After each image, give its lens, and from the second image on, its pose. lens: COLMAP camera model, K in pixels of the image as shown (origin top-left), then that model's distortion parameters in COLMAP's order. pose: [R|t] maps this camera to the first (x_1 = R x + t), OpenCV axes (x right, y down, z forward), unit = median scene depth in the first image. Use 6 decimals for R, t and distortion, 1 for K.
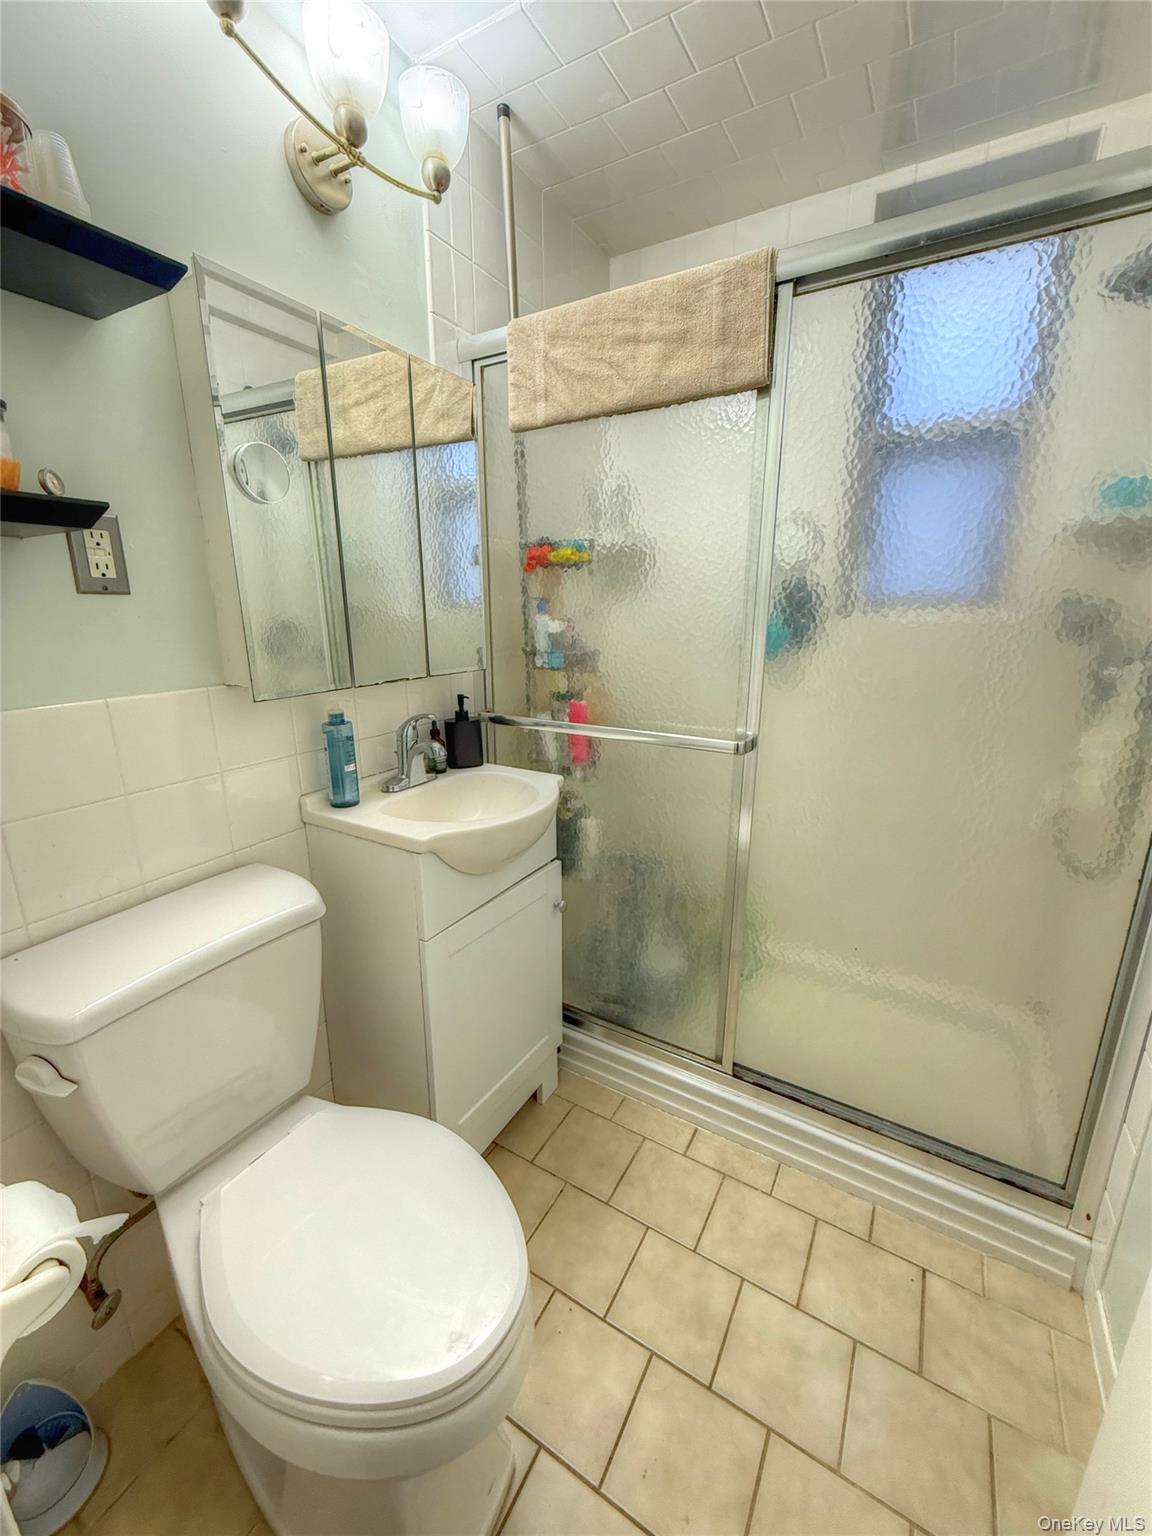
lens RADIAL K [[612.7, 0, 578.6], [0, 612.7, 767.3], [0, 0, 1]] dist [0.001823, -0.000030]
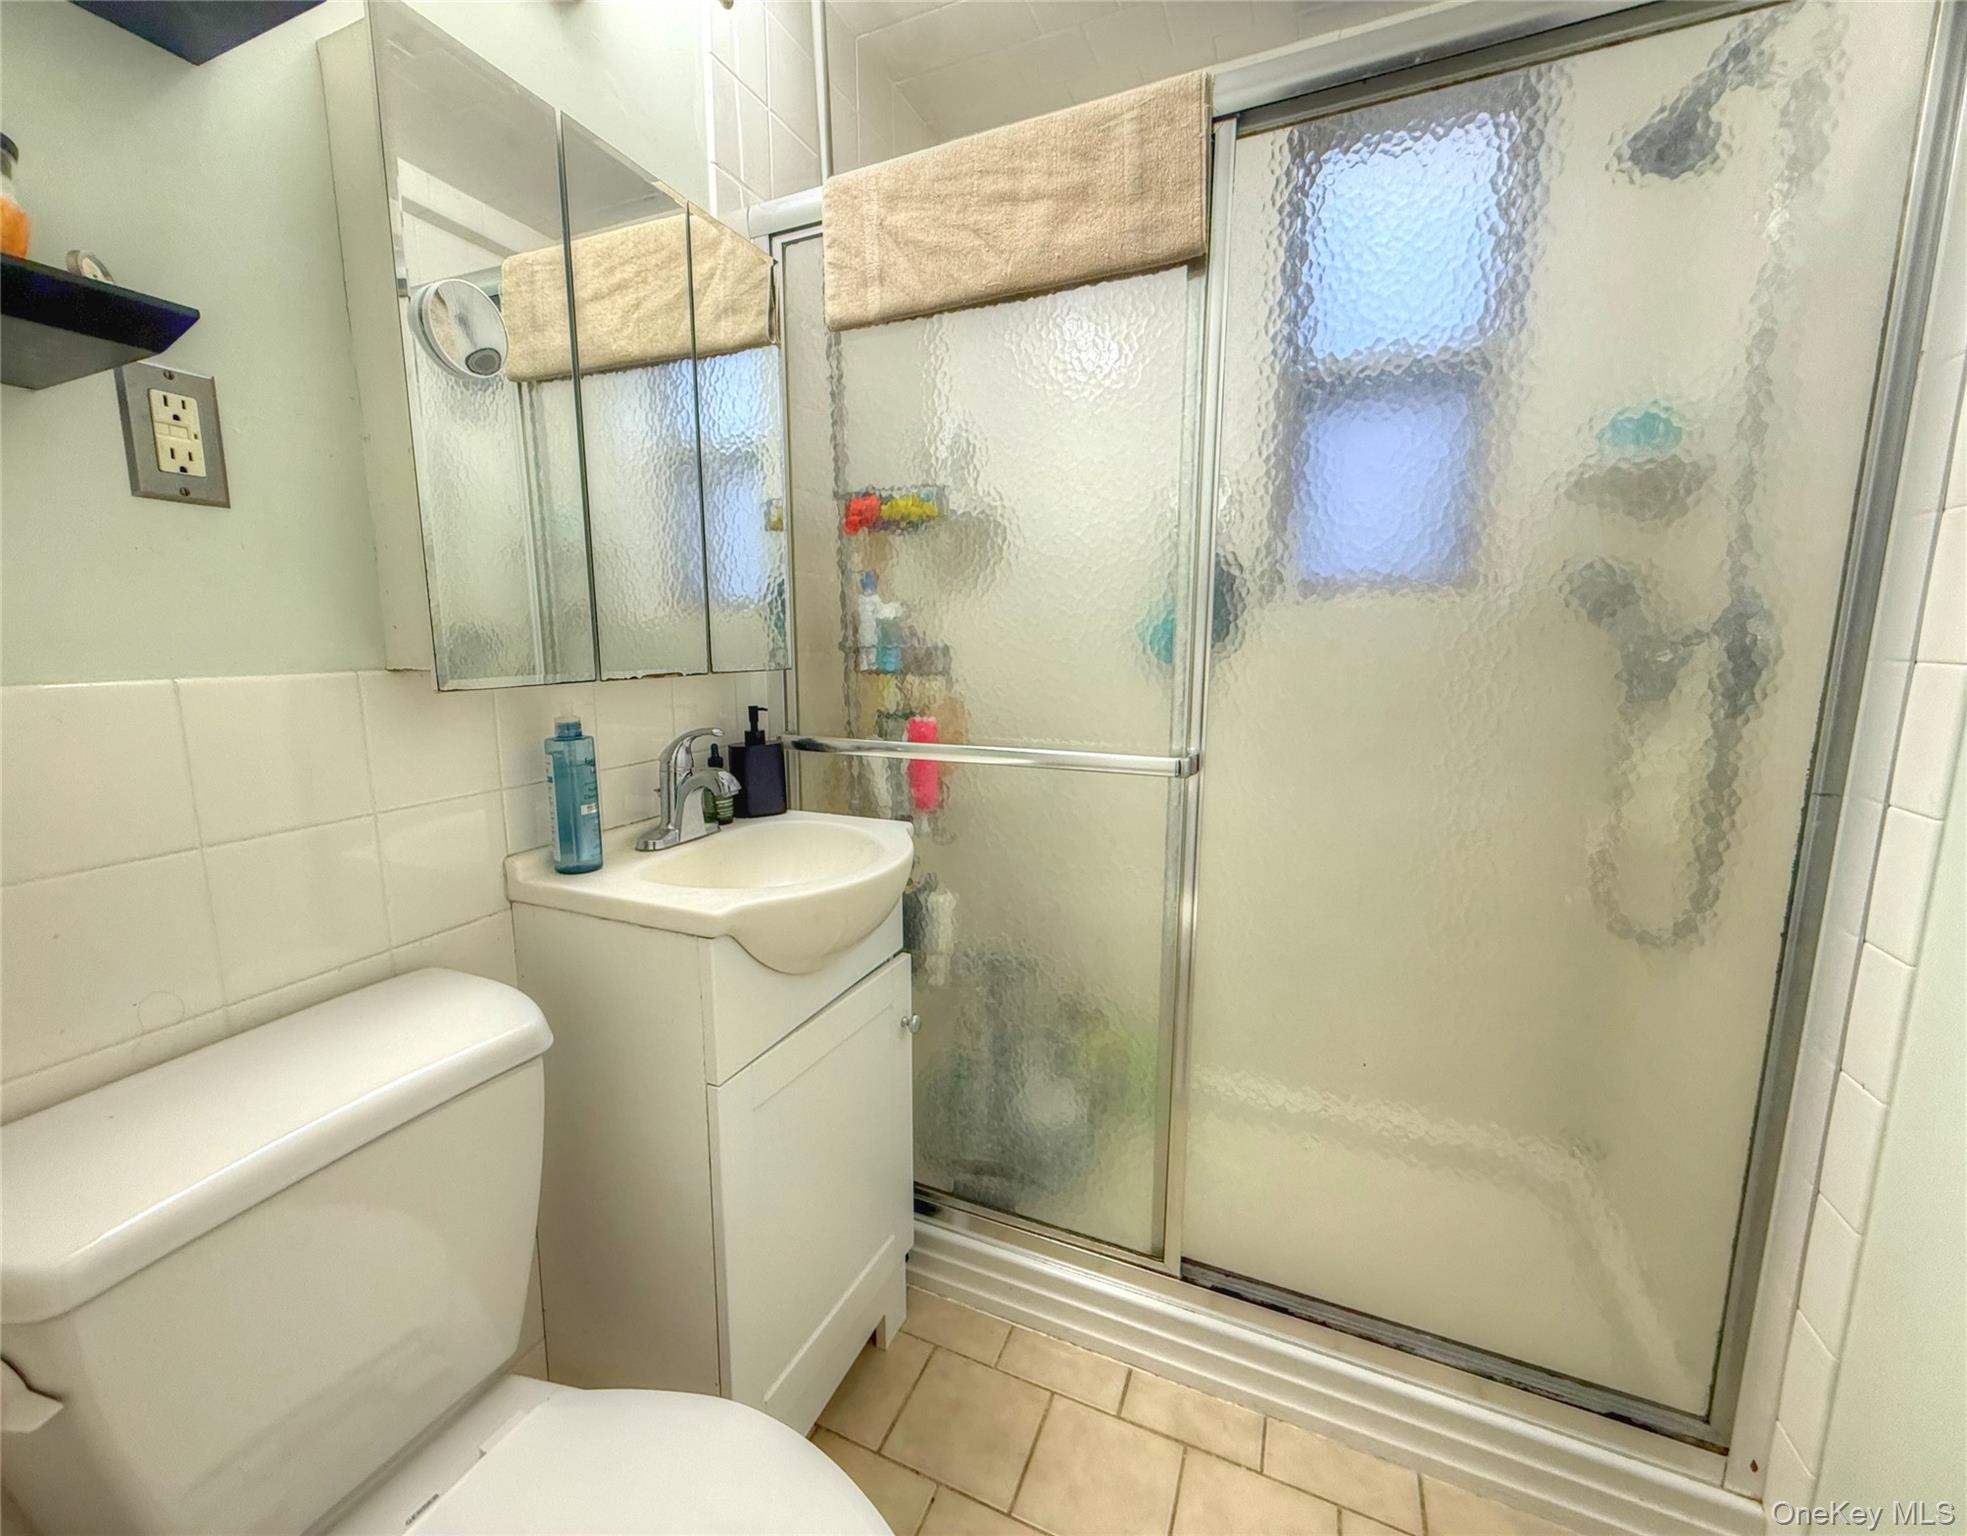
lens RADIAL K [[820.1, 0, 940.3], [0, 820.1, 768.7], [0, 0, 1]] dist [0.001078, 0.000399]
pose [[0.995544, -0.020086, 0.092134, -0.081415], [0.029224, 0.994666, -0.098921, 0.047702], [-0.089656, 0.101173, 0.990821, 0.115111]]
